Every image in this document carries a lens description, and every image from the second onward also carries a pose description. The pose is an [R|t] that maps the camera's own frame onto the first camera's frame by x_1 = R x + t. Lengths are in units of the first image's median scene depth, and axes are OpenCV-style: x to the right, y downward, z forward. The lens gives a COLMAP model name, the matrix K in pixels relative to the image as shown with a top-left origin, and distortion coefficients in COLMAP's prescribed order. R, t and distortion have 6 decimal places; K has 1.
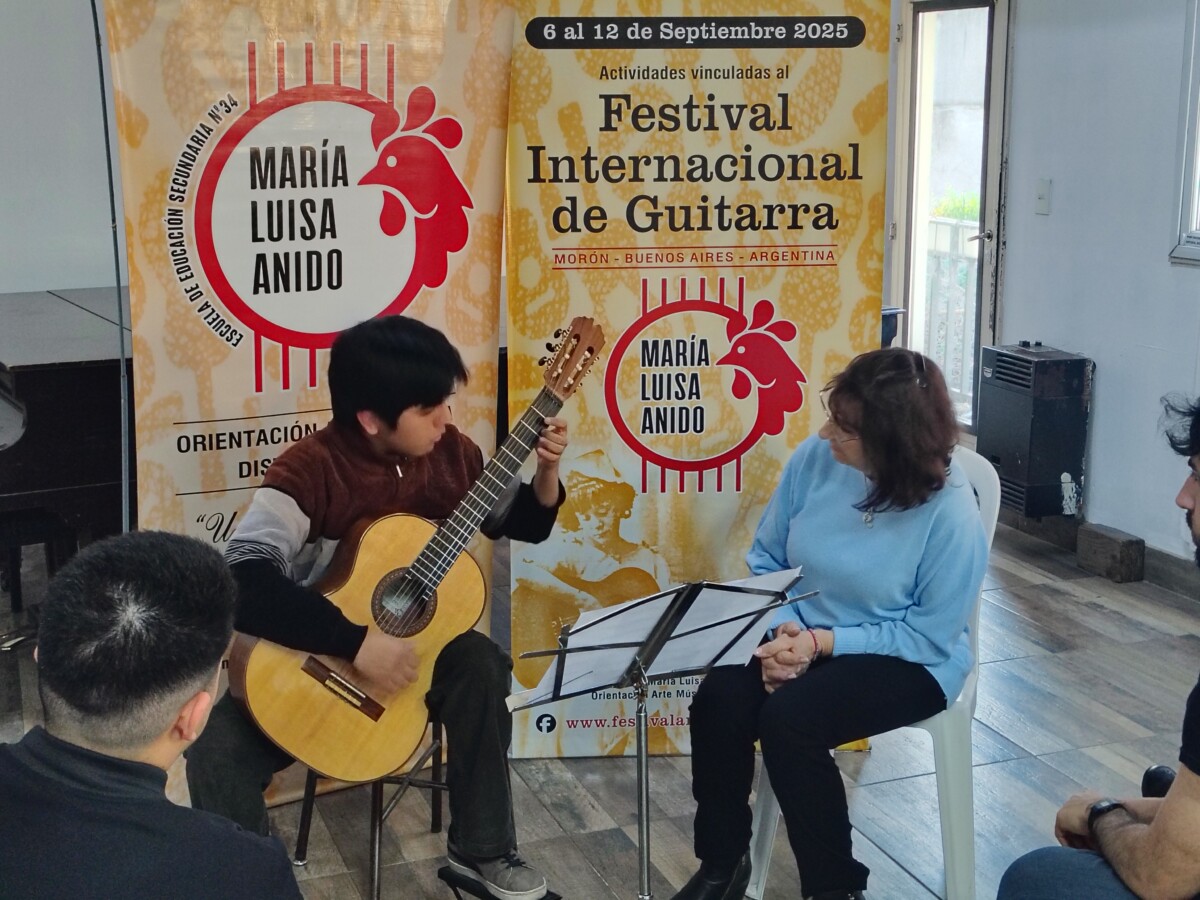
lens RADIAL K [[1636.9, 0, 618.1], [0, 1636.9, 456.0], [0, 0, 1]] dist [0.028142, 0.000000]
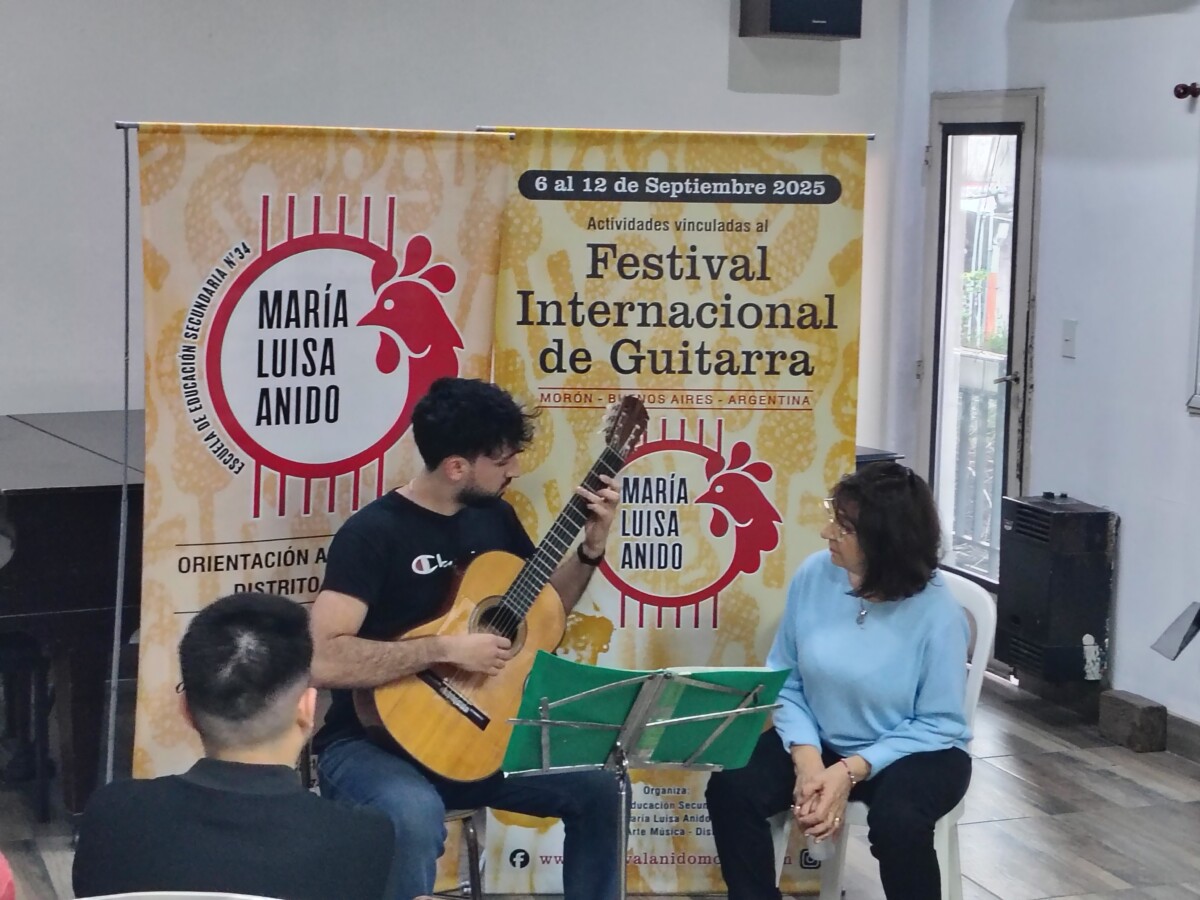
lens RADIAL K [[2167.6, 0, 623.0], [0, 2167.6, 473.1], [0, 0, 1]] dist [0.208965, 0.000000]
pose [[0.999733, 0.022816, -0.003714, 0.020048], [-0.023035, 0.996709, -0.077727, 0.033413], [0.001928, 0.077792, 0.996968, -0.372332]]
